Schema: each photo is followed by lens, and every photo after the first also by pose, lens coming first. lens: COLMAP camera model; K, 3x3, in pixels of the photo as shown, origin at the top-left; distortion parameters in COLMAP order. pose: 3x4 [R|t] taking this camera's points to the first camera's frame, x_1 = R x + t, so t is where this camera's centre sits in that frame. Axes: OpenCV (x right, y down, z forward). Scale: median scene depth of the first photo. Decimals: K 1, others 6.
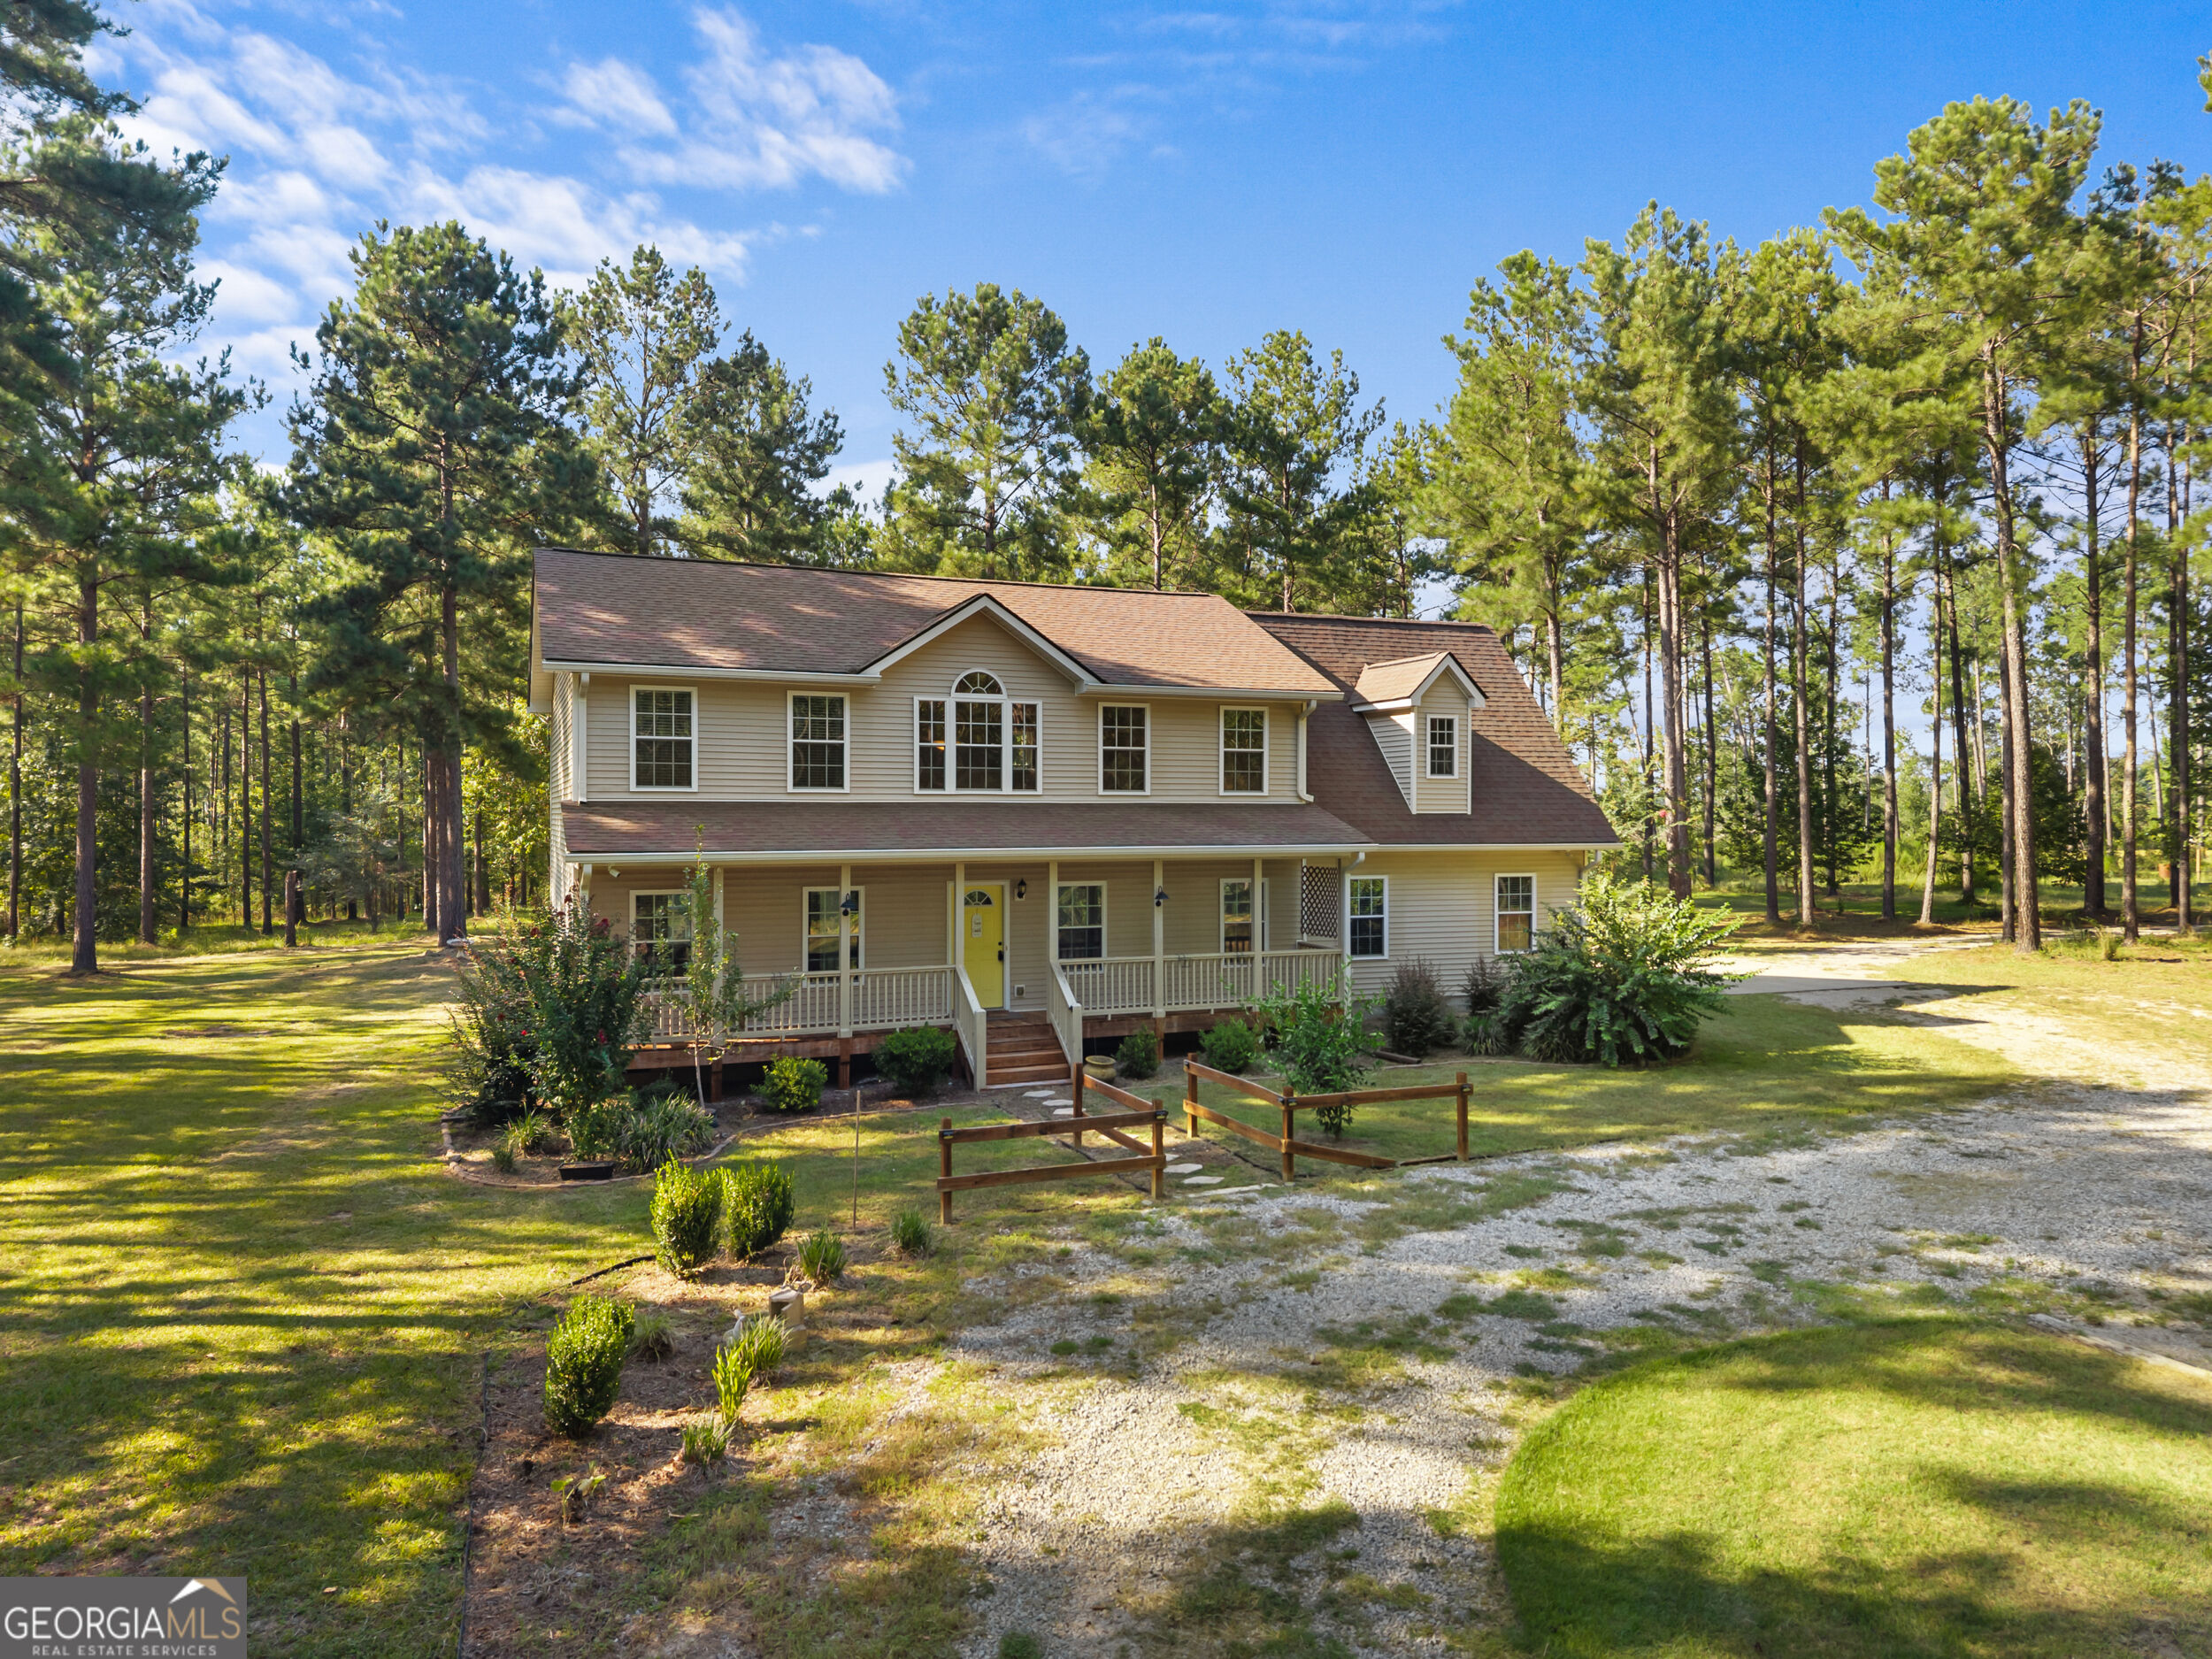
lens RADIAL K [[1508.5, 0, 1106.8], [0, 1508.5, 830.5], [0, 0, 1]] dist [0.001995, -0.003457]
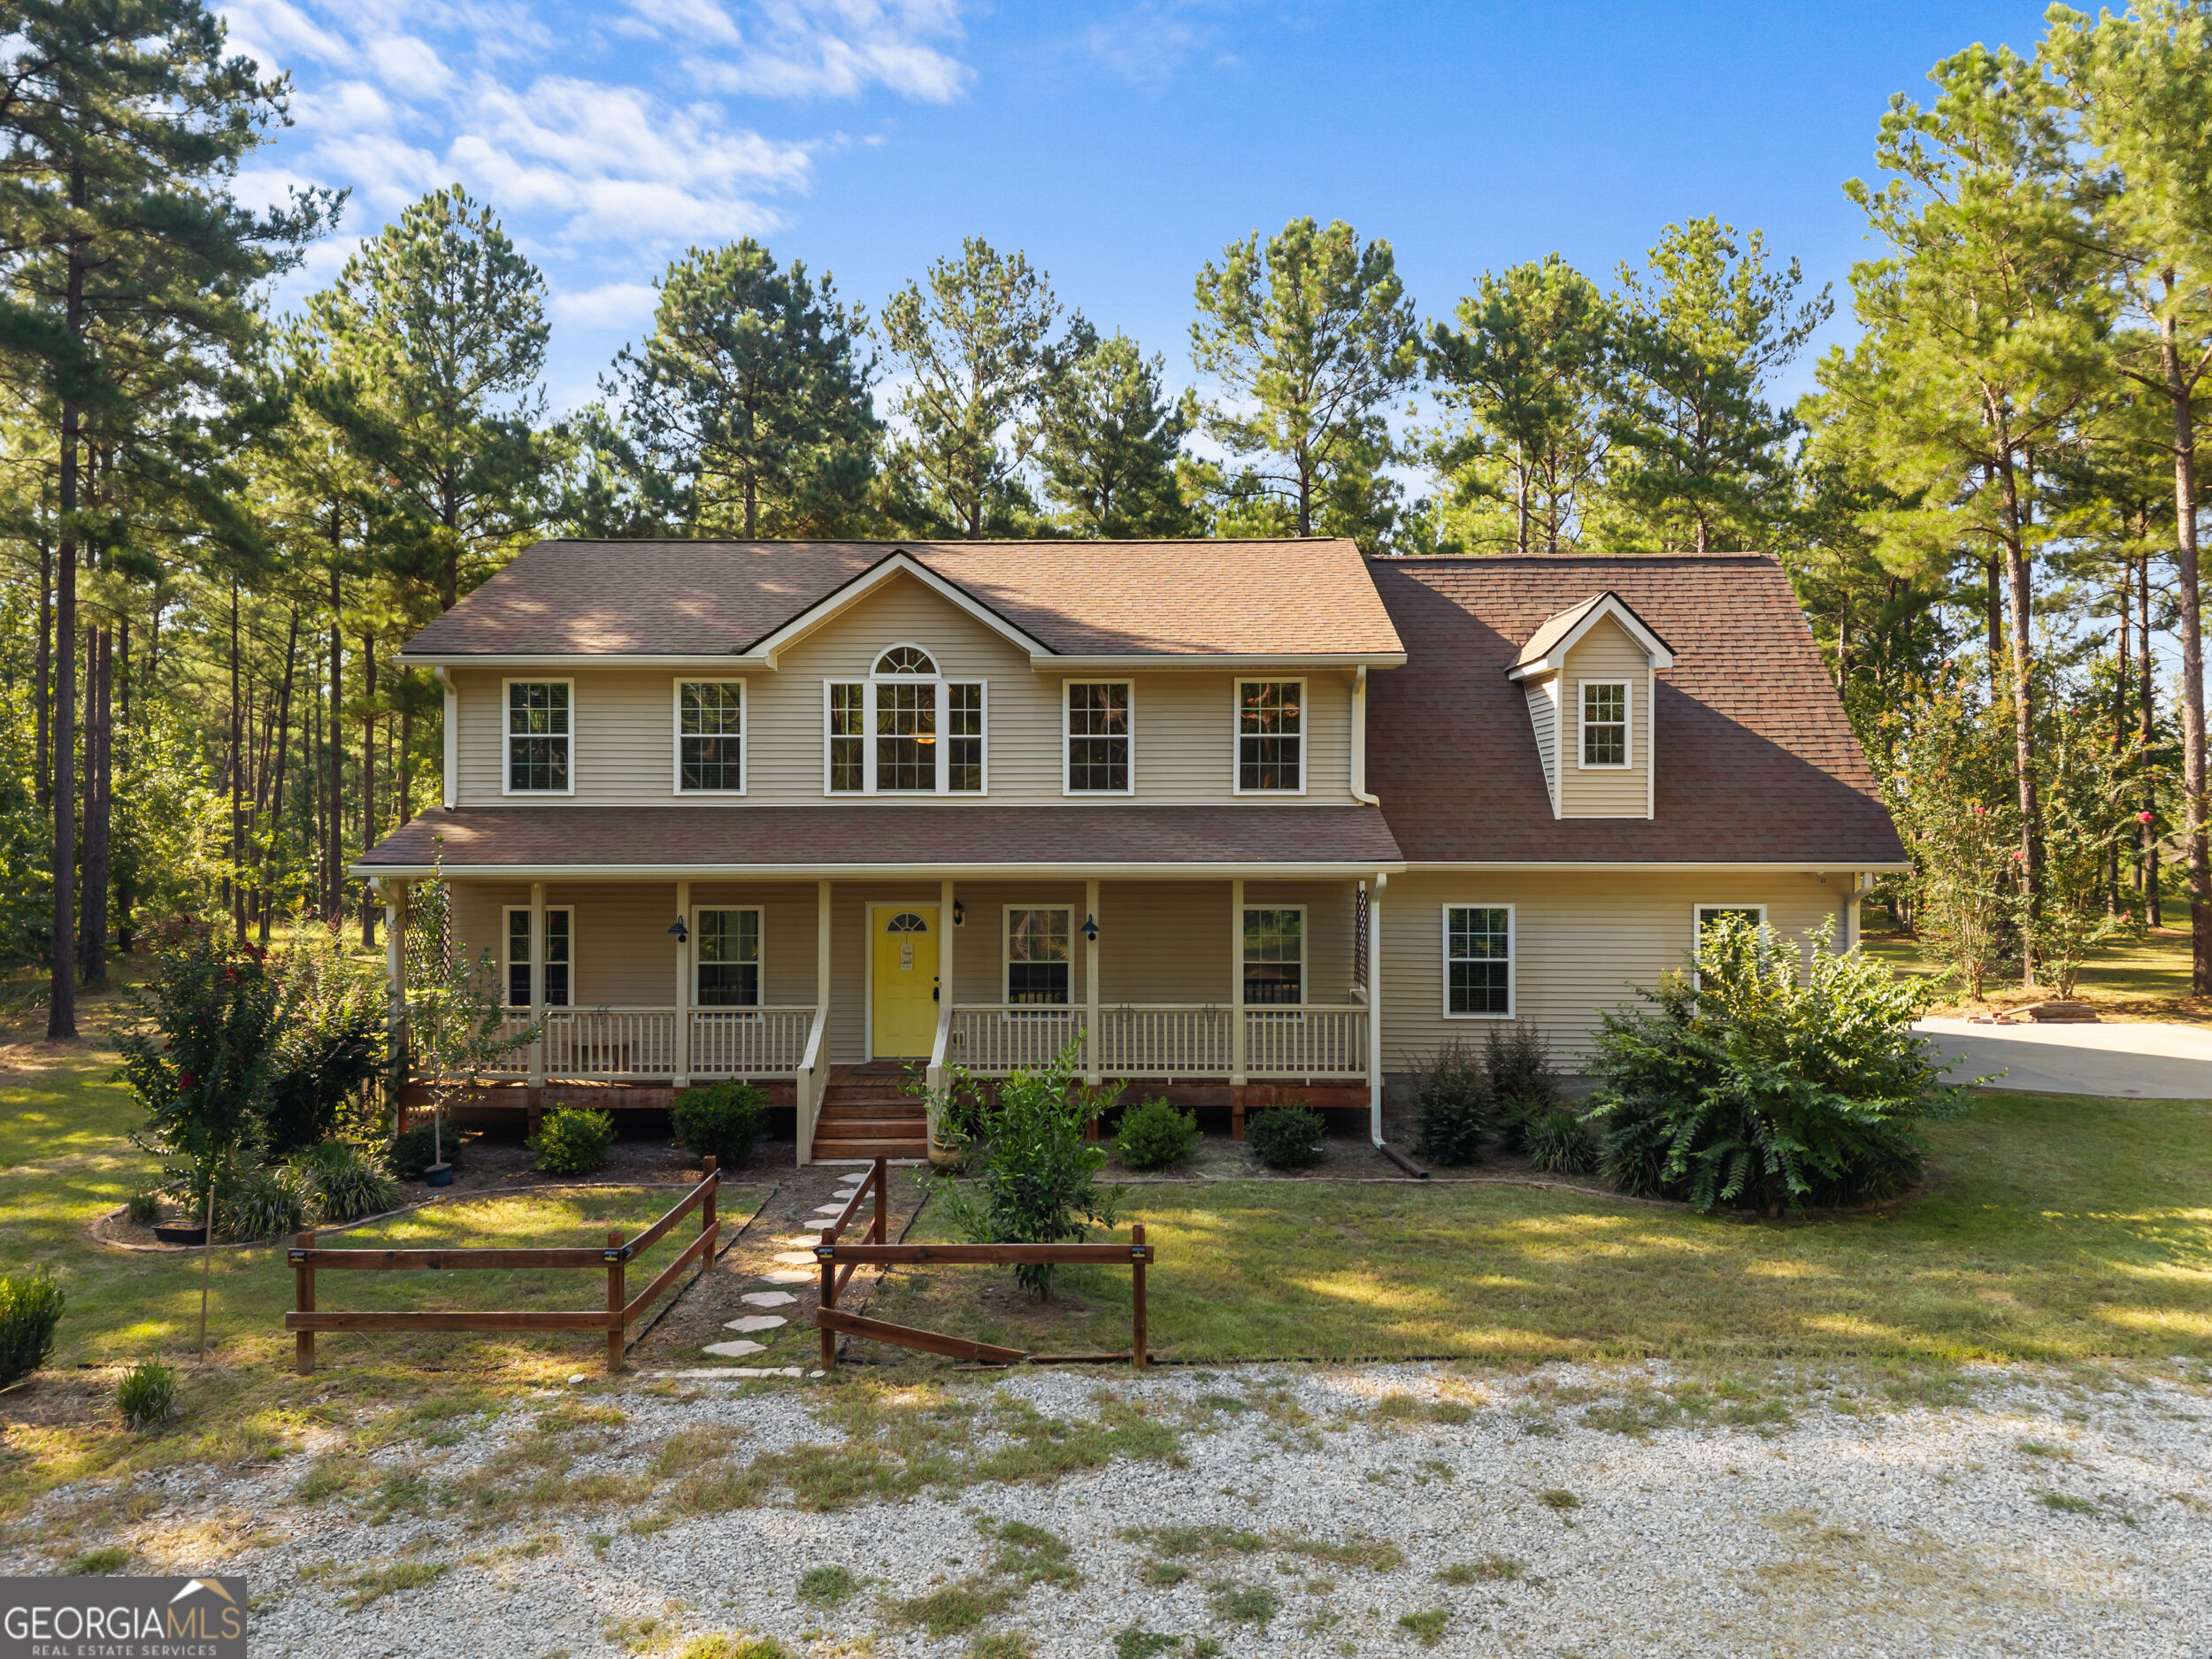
lens RADIAL K [[1508.5, 0, 1098.1], [0, 1508.5, 822.8], [0, 0, 1]] dist [0.001995, -0.003457]
pose [[0.912522, 0.000688, -0.409026, 0.341352], [-0.003119, 0.999981, -0.005278, -0.005505], [0.409015, 0.006092, 0.912507, 0.291558]]
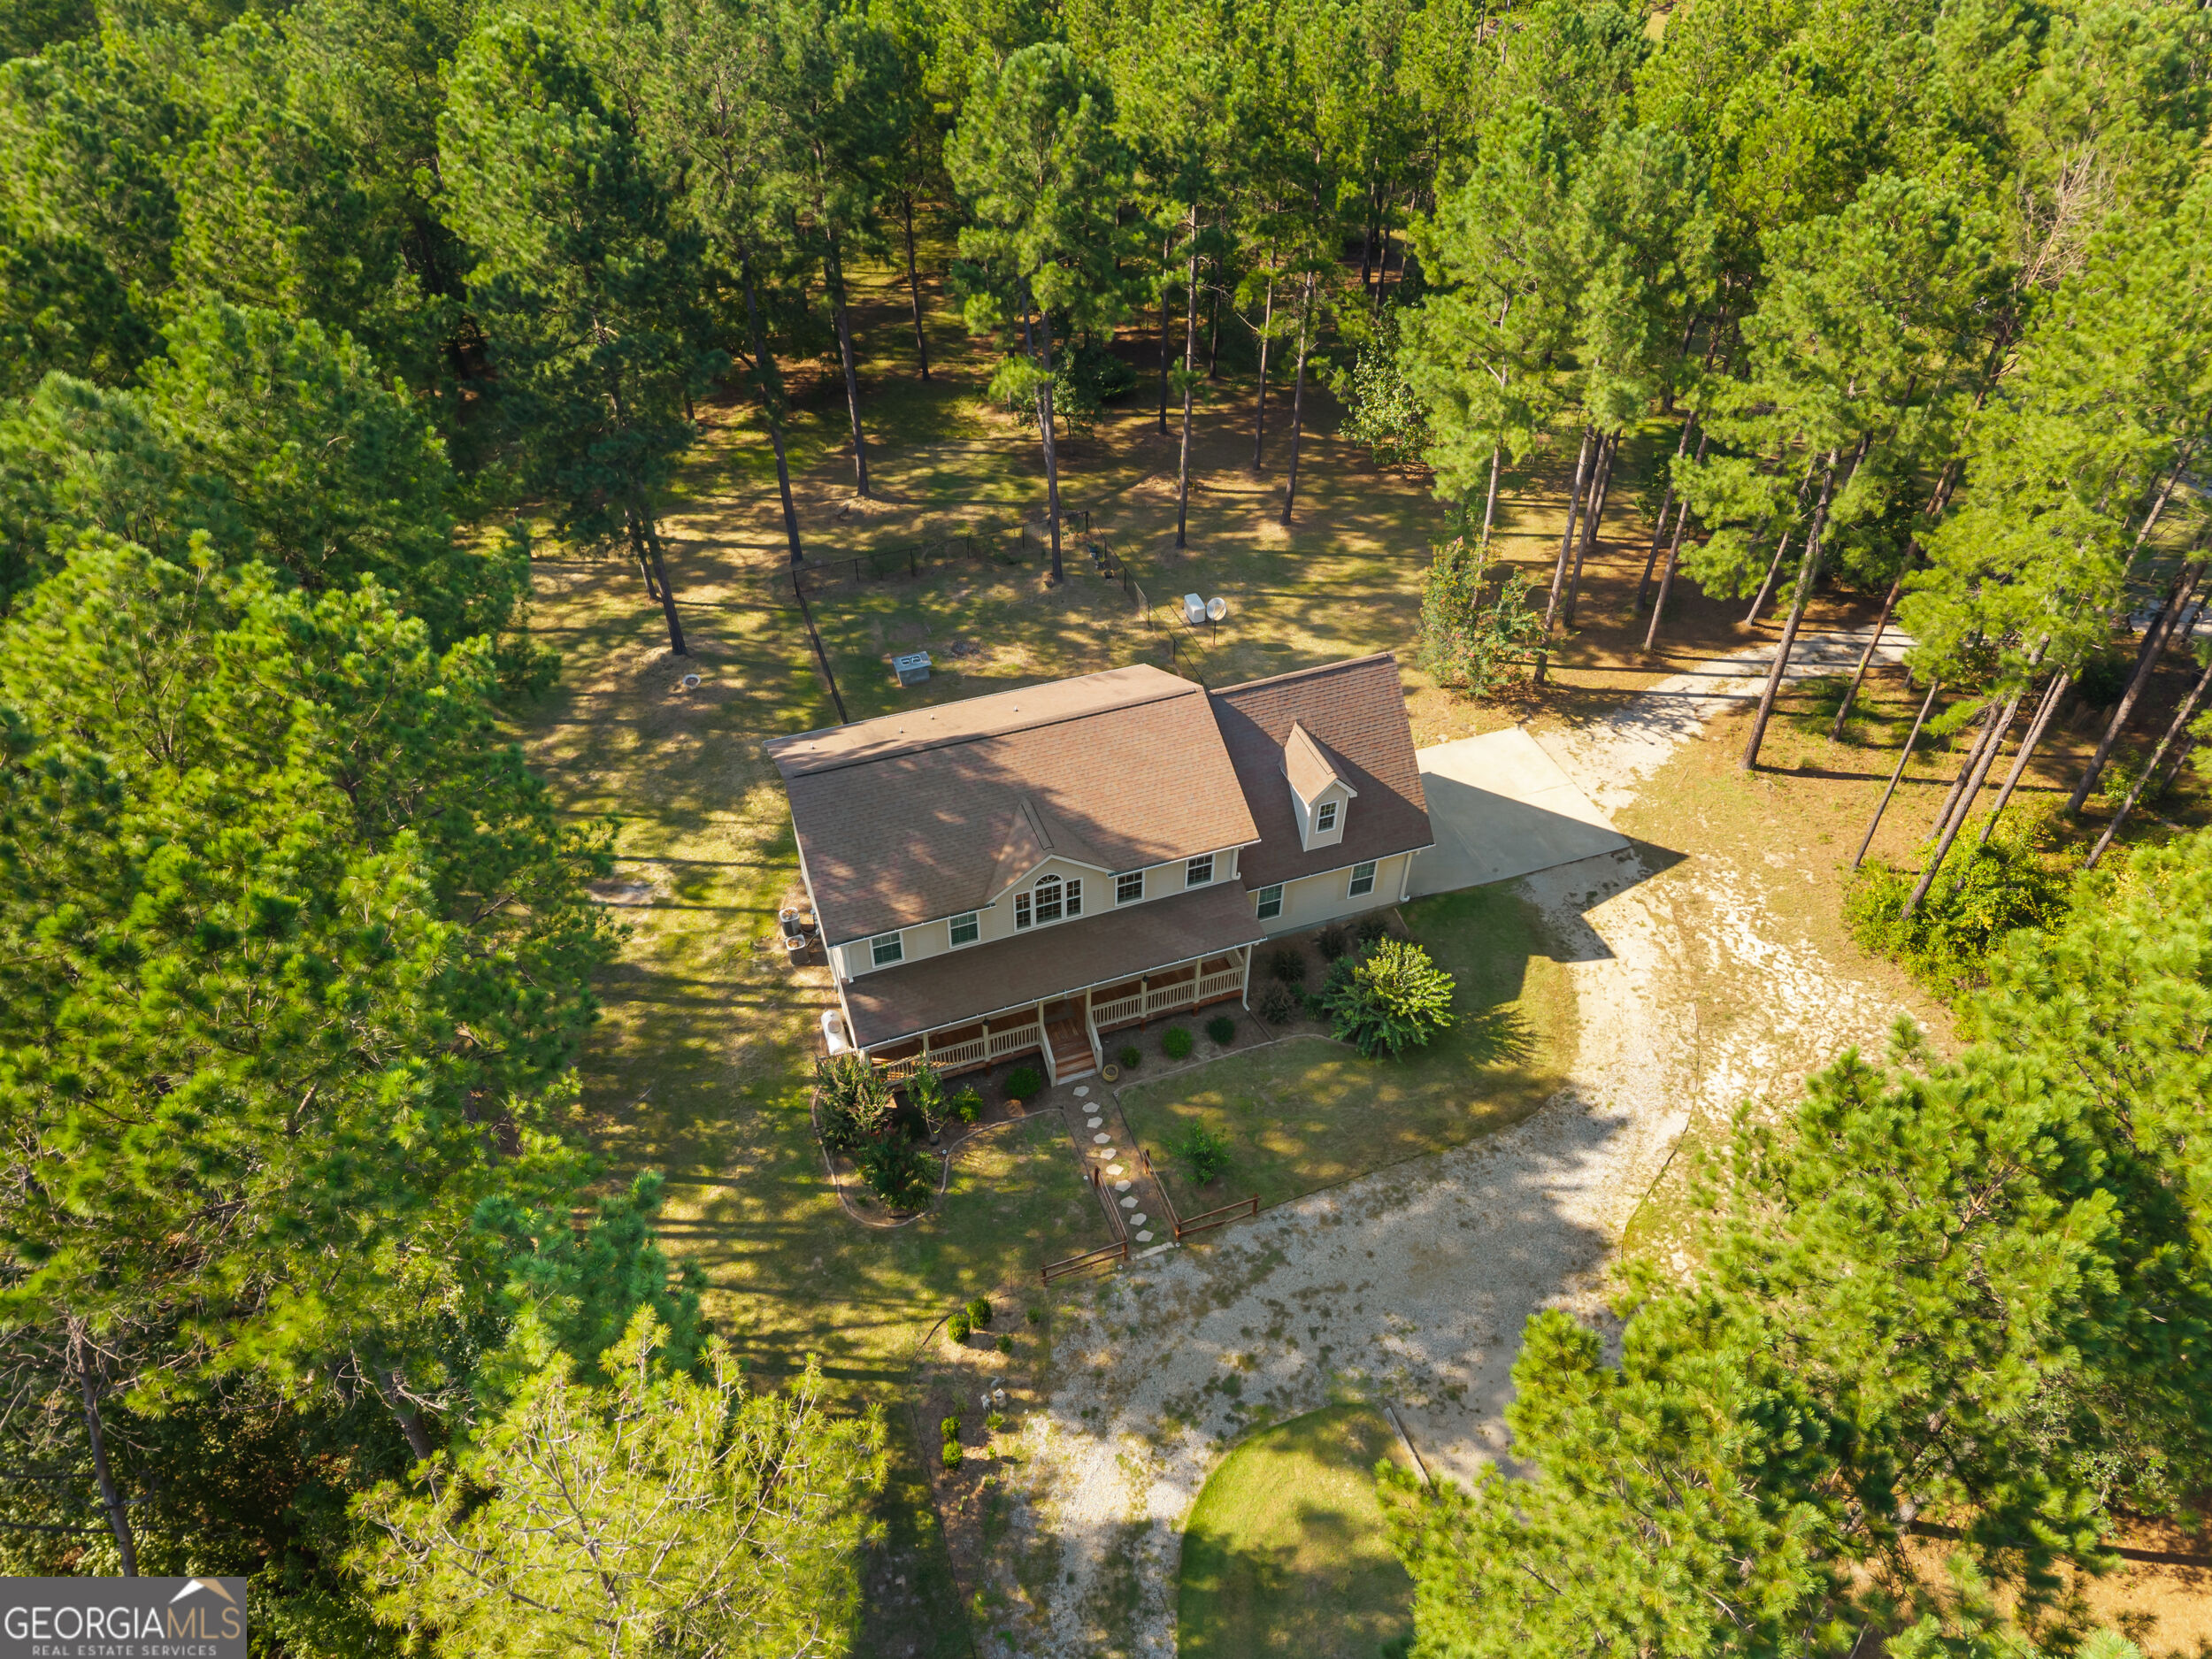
lens RADIAL K [[1508.5, 0, 1100.3], [0, 1508.5, 836.3], [0, 0, 1]] dist [0.001995, -0.003457]
pose [[0.998954, 0.035739, -0.028522, 0.026126], [-0.007950, 0.750034, 0.661351, -1.304361], [0.045029, -0.660433, 0.749534, -0.302637]]
